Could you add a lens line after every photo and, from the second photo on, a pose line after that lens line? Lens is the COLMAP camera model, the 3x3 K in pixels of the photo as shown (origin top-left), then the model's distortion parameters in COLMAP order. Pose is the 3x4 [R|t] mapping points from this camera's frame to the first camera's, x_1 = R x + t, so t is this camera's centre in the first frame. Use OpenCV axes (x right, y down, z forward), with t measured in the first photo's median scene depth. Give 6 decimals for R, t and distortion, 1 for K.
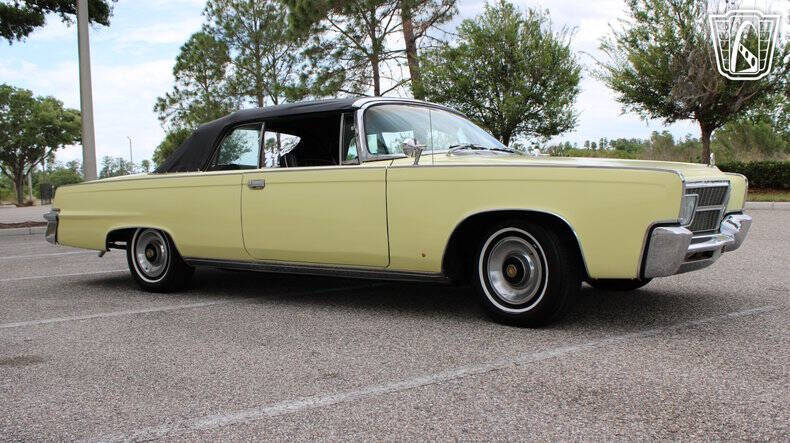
lens RADIAL K [[802.2, 0, 392.9], [0, 802.2, 208.9], [0, 0, 1]] dist [-0.072309, 0.000000]
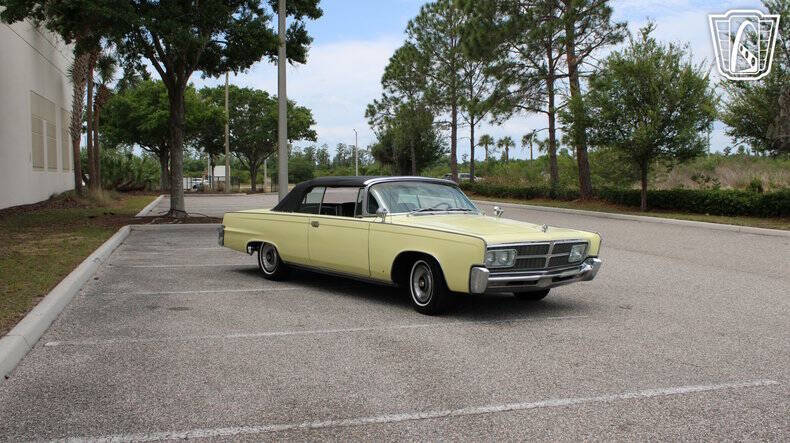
lens RADIAL K [[802.2, 0, 388.2], [0, 802.2, 226.6], [0, 0, 1]] dist [-0.072309, 0.000000]
pose [[0.957912, 0.054031, -0.281930, 0.149269], [-0.044343, 0.998190, 0.040637, -0.031949], [0.283616, -0.026425, 0.958574, -0.203846]]
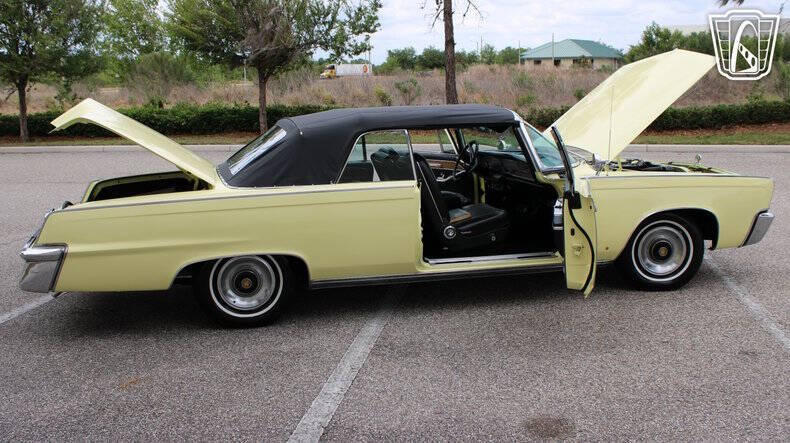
lens RADIAL K [[802.2, 0, 402.6], [0, 802.2, 223.6], [0, 0, 1]] dist [-0.072309, 0.000000]
pose [[0.666229, -0.116239, 0.736632, -0.284559], [0.026019, 0.990799, 0.132814, -0.040299], [-0.745293, -0.069318, 0.663124, 0.110376]]
